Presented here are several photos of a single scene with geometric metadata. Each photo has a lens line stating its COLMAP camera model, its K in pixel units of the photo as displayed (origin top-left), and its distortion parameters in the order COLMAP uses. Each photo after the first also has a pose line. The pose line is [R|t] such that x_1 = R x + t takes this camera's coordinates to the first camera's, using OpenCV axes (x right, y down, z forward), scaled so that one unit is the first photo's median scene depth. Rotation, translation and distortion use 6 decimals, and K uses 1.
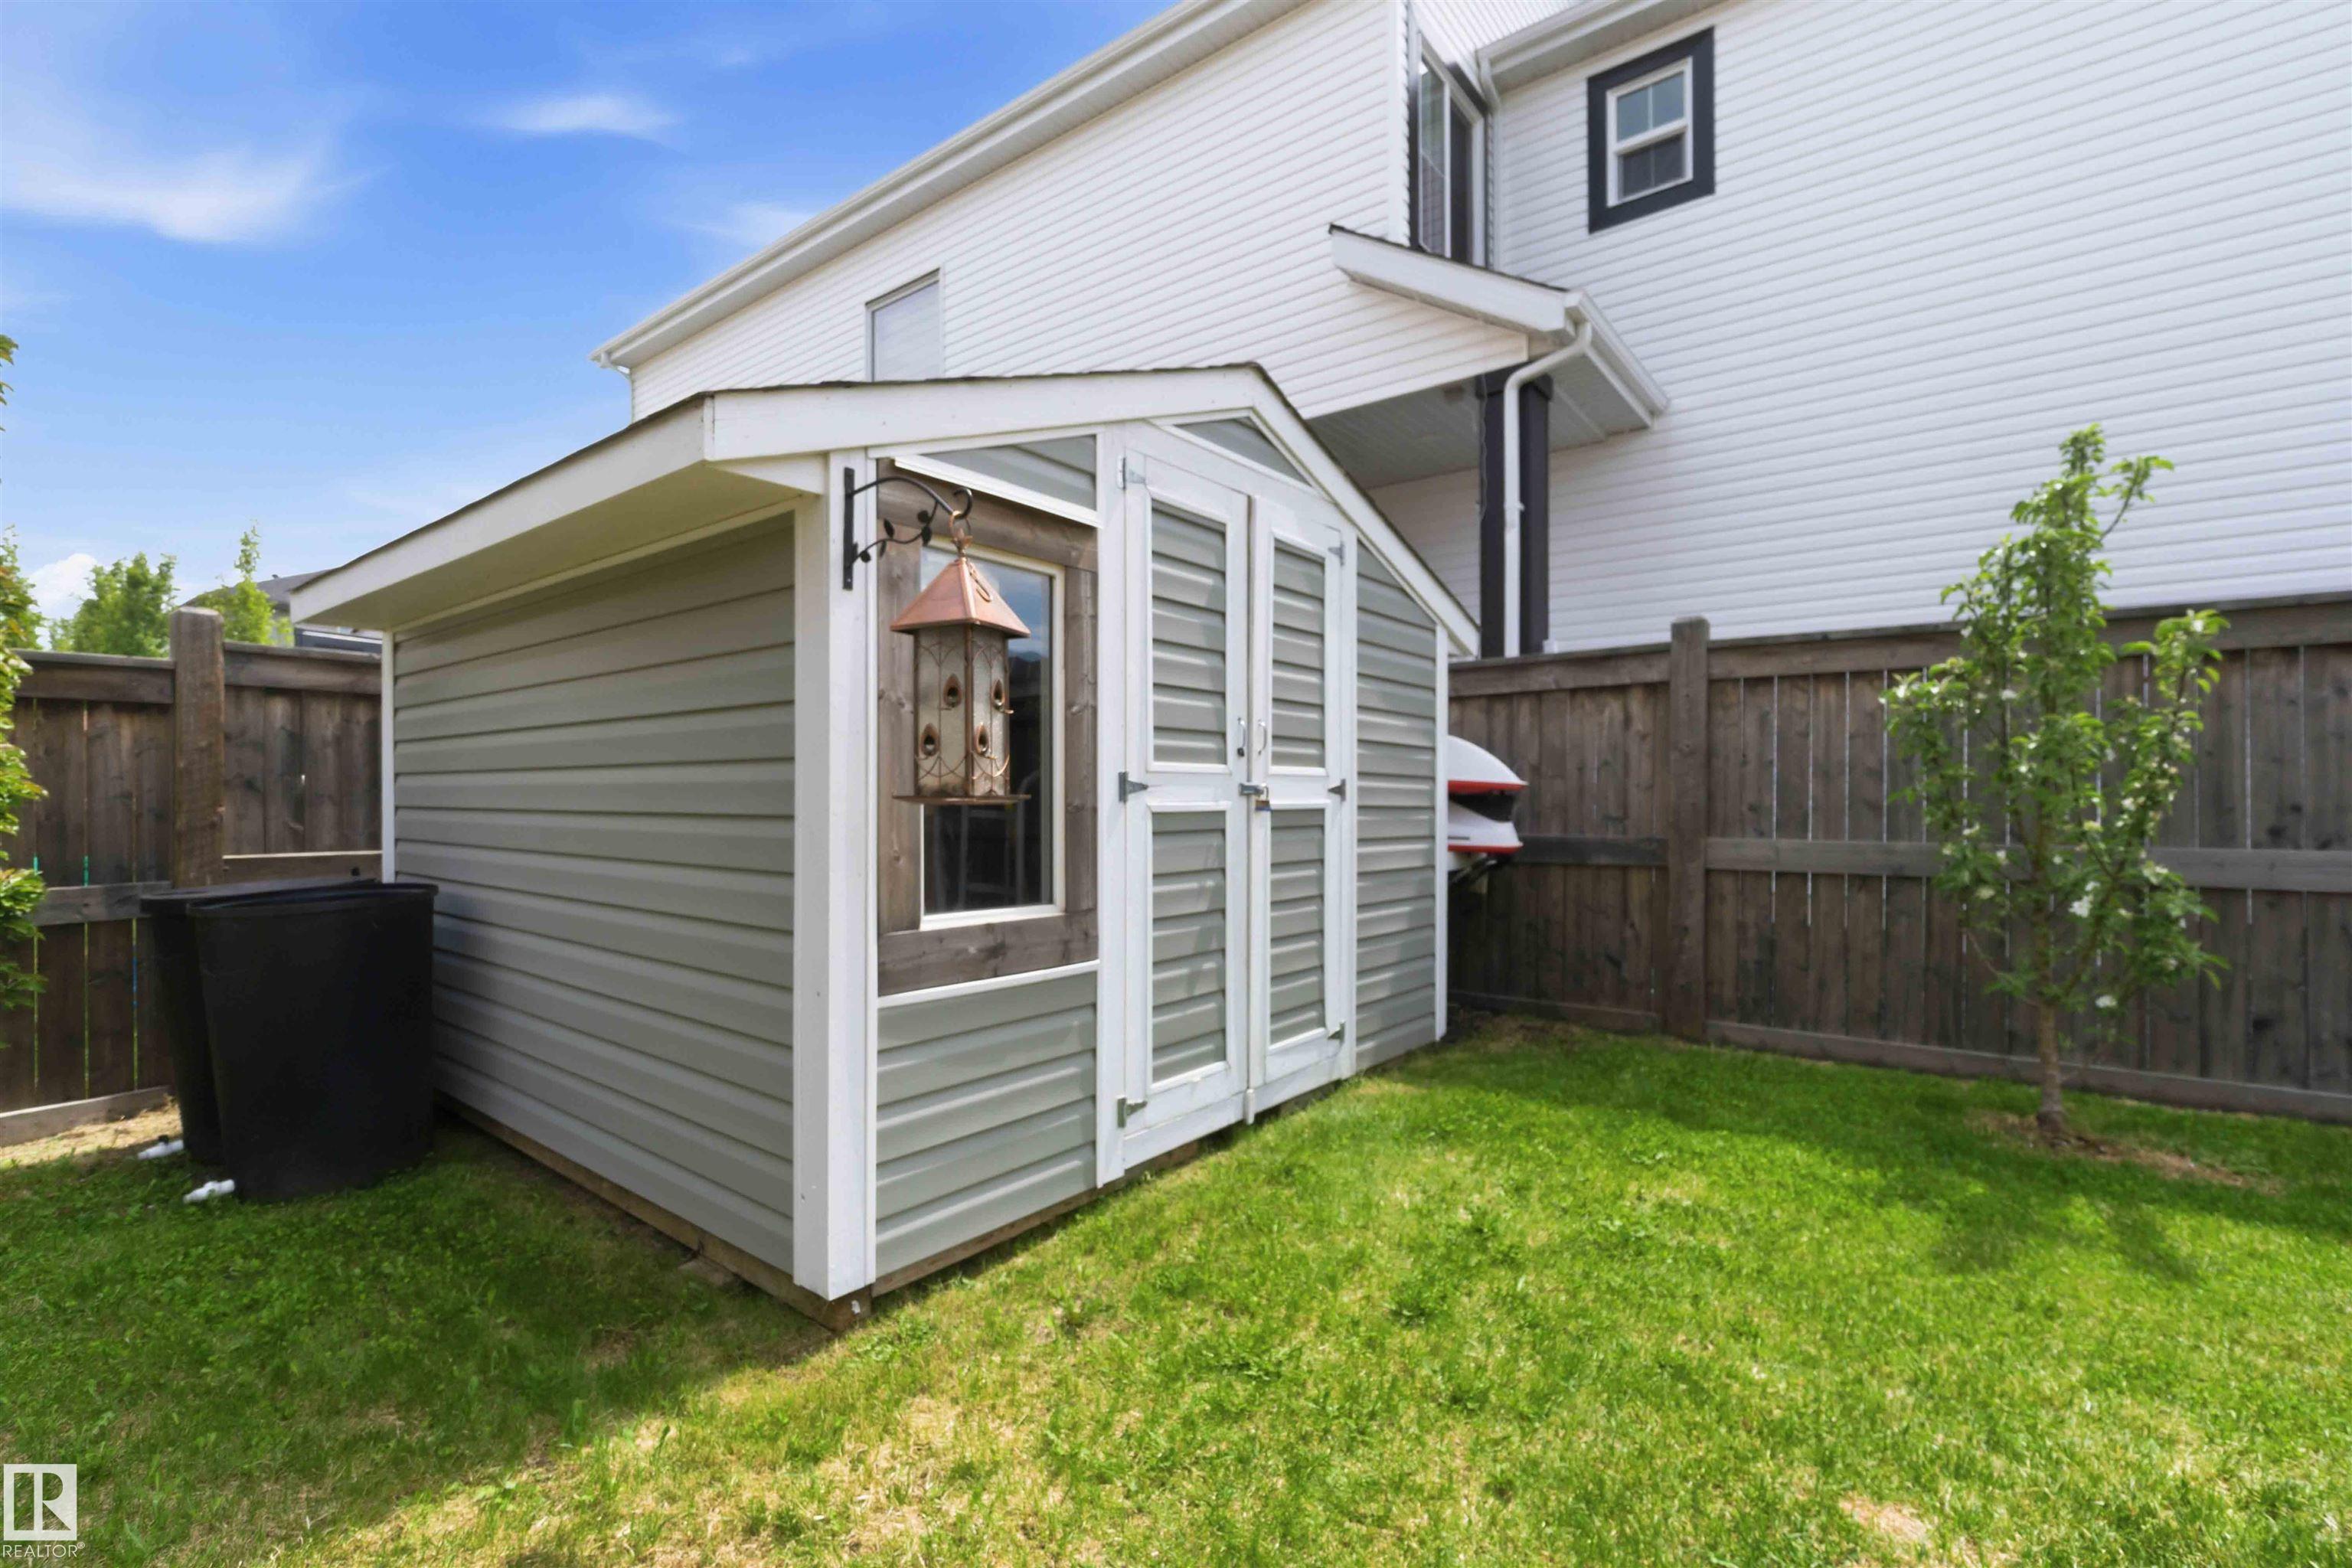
lens RADIAL K [[1033.2, 0, 1178.0], [0, 1033.2, 792.2], [0, 0, 1]] dist [-0.000734, -0.000863]
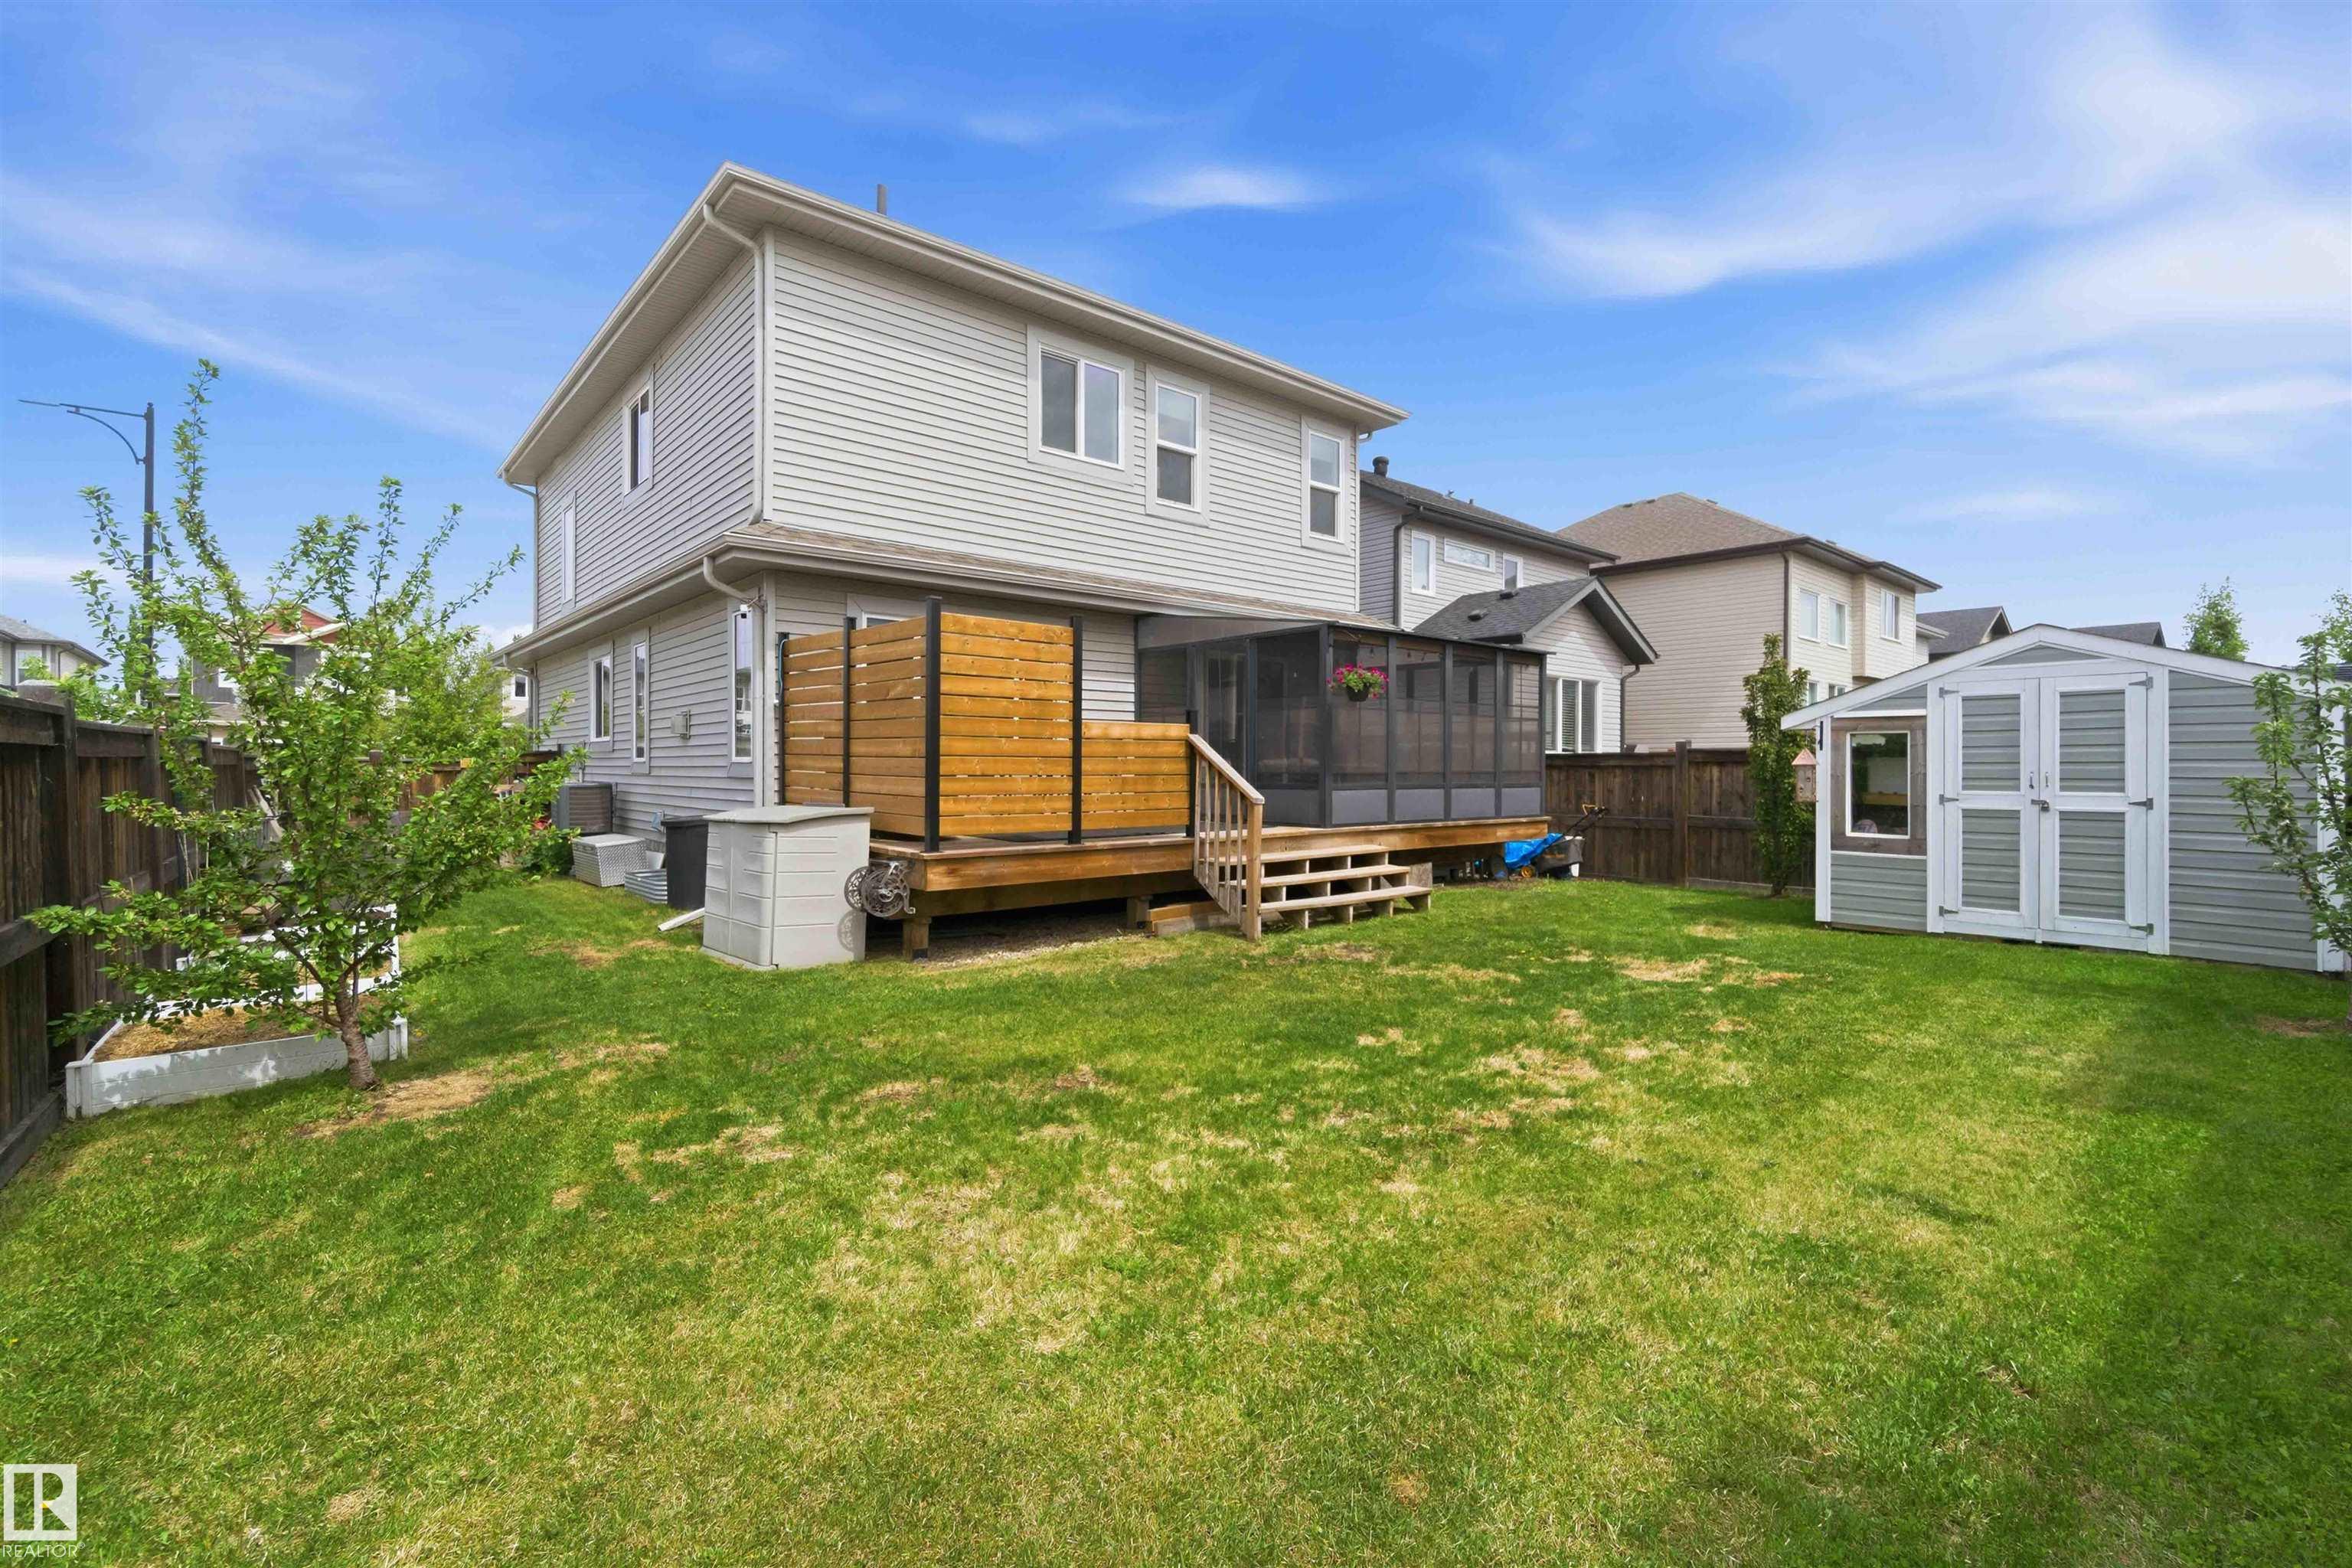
lens RADIAL K [[1033.2, 0, 1177.7], [0, 1033.2, 777.6], [0, 0, 1]] dist [-0.000734, -0.000863]
pose [[-0.192431, 0.001760, -0.981309, 3.015550], [-0.002633, 0.999994, 0.002310, -0.063858], [0.981307, 0.003028, -0.192425, -0.523802]]
